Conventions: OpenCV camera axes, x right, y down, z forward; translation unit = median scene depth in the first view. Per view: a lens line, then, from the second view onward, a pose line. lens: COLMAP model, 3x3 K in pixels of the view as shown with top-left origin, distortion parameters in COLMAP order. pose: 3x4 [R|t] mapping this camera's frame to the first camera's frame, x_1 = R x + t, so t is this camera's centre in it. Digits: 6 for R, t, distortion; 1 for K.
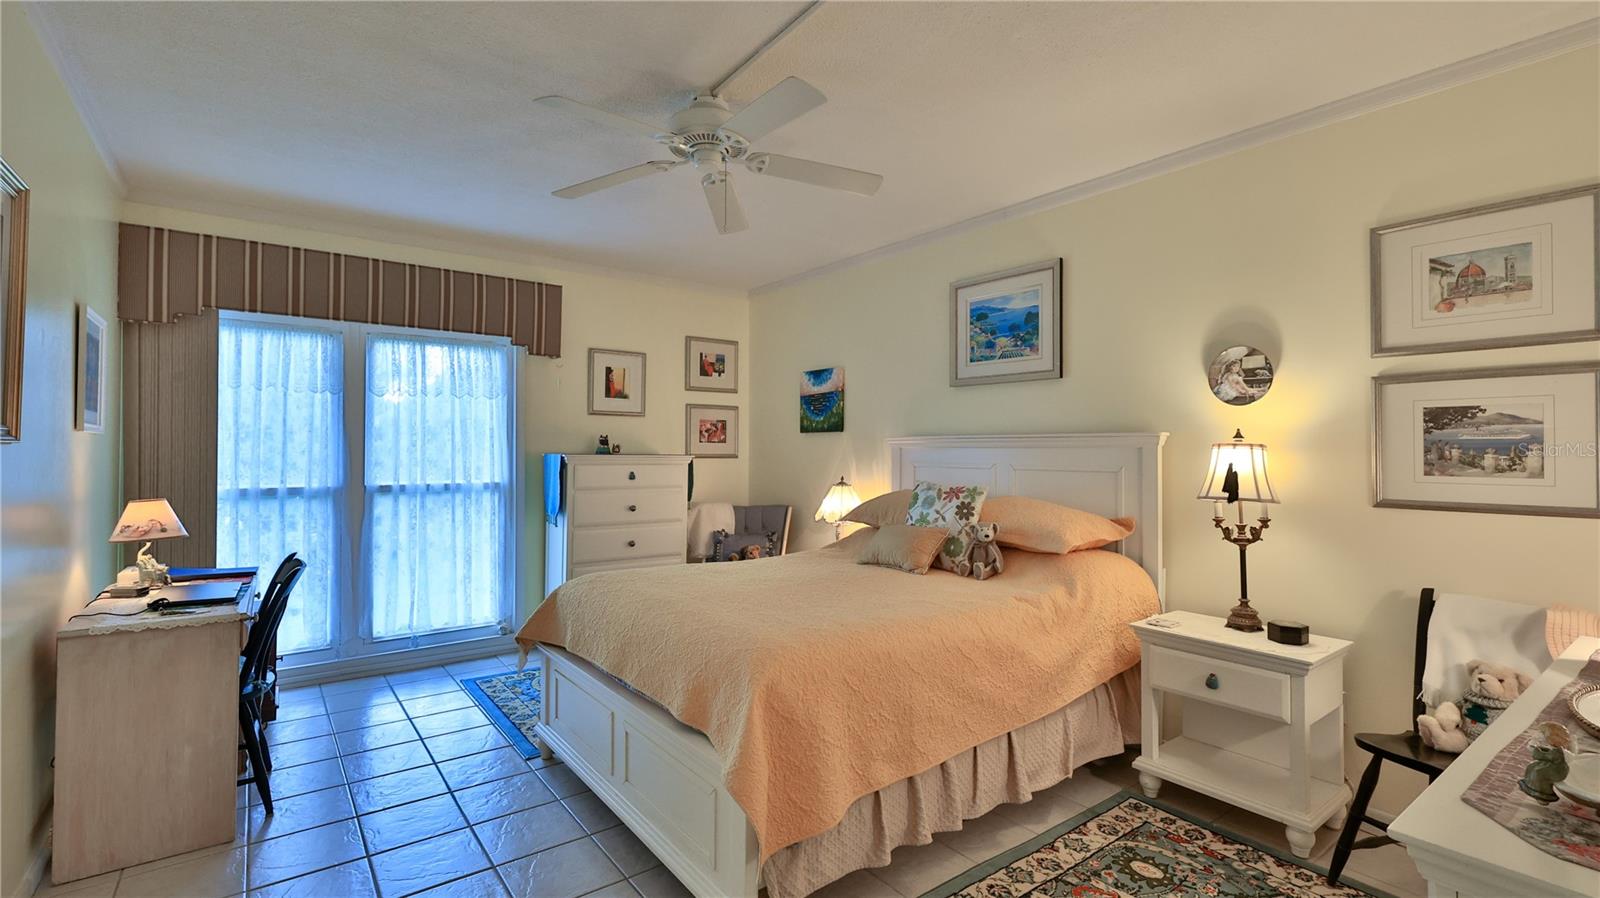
lens RADIAL K [[708.6, 0, 794.8], [0, 708.6, 445.4], [0, 0, 1]] dist [-0.002213, 0.001333]
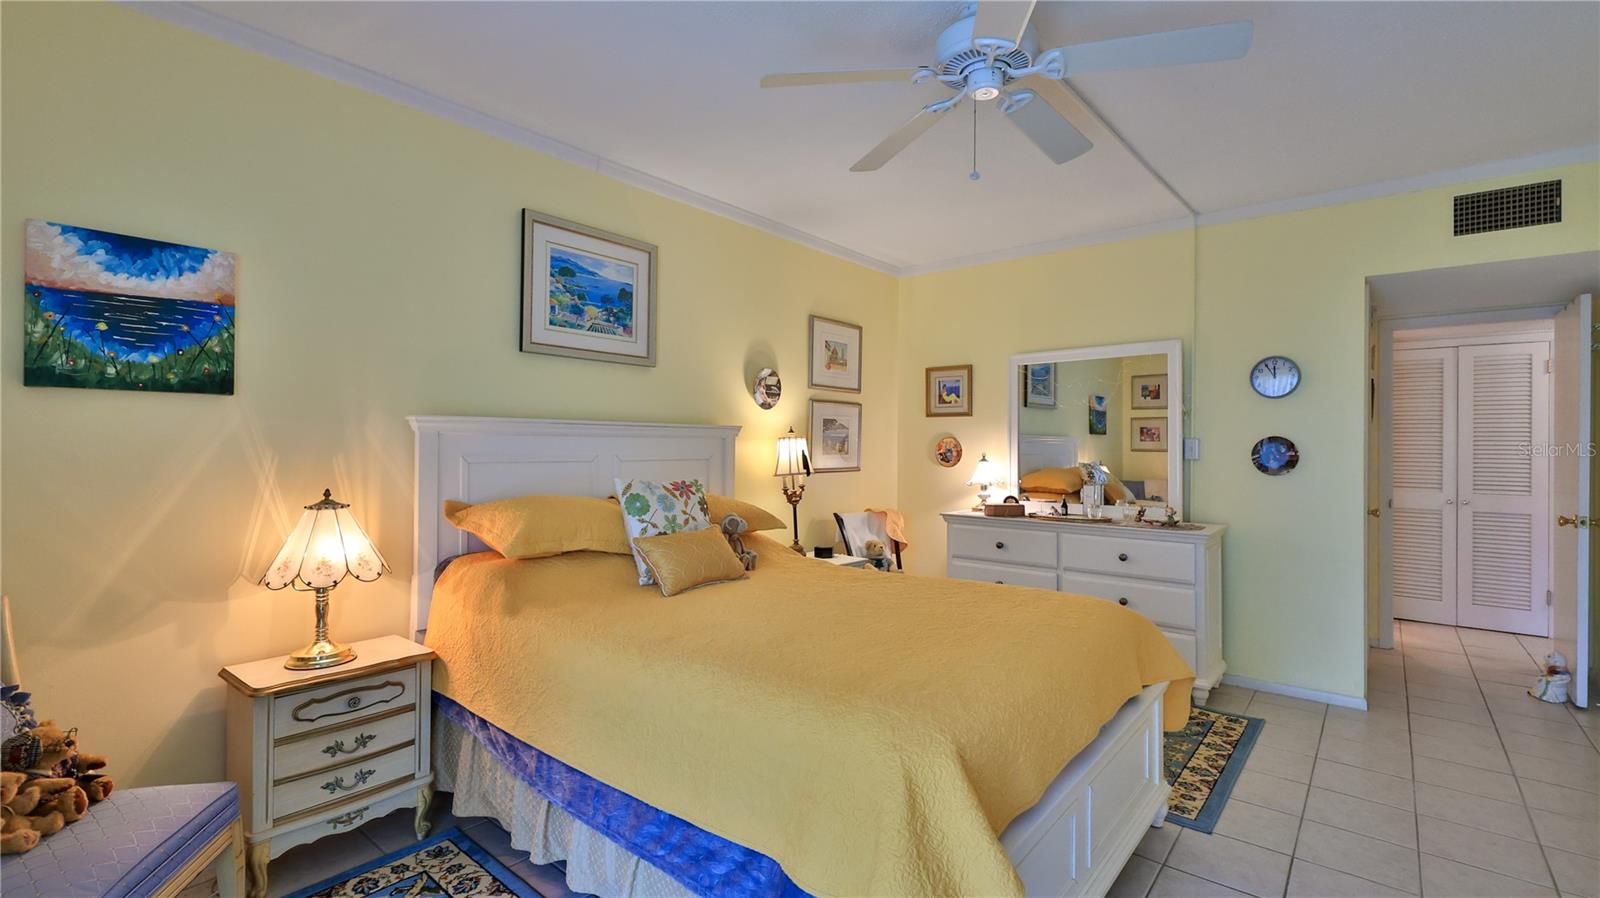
lens RADIAL K [[708.6, 0, 798.6], [0, 708.6, 444.9], [0, 0, 1]] dist [-0.002213, 0.001333]
pose [[-0.220236, -0.003122, 0.975442, -0.568090], [-0.013582, 0.999908, 0.000134, 0.010043], [-0.975352, -0.013219, -0.220258, 0.906557]]
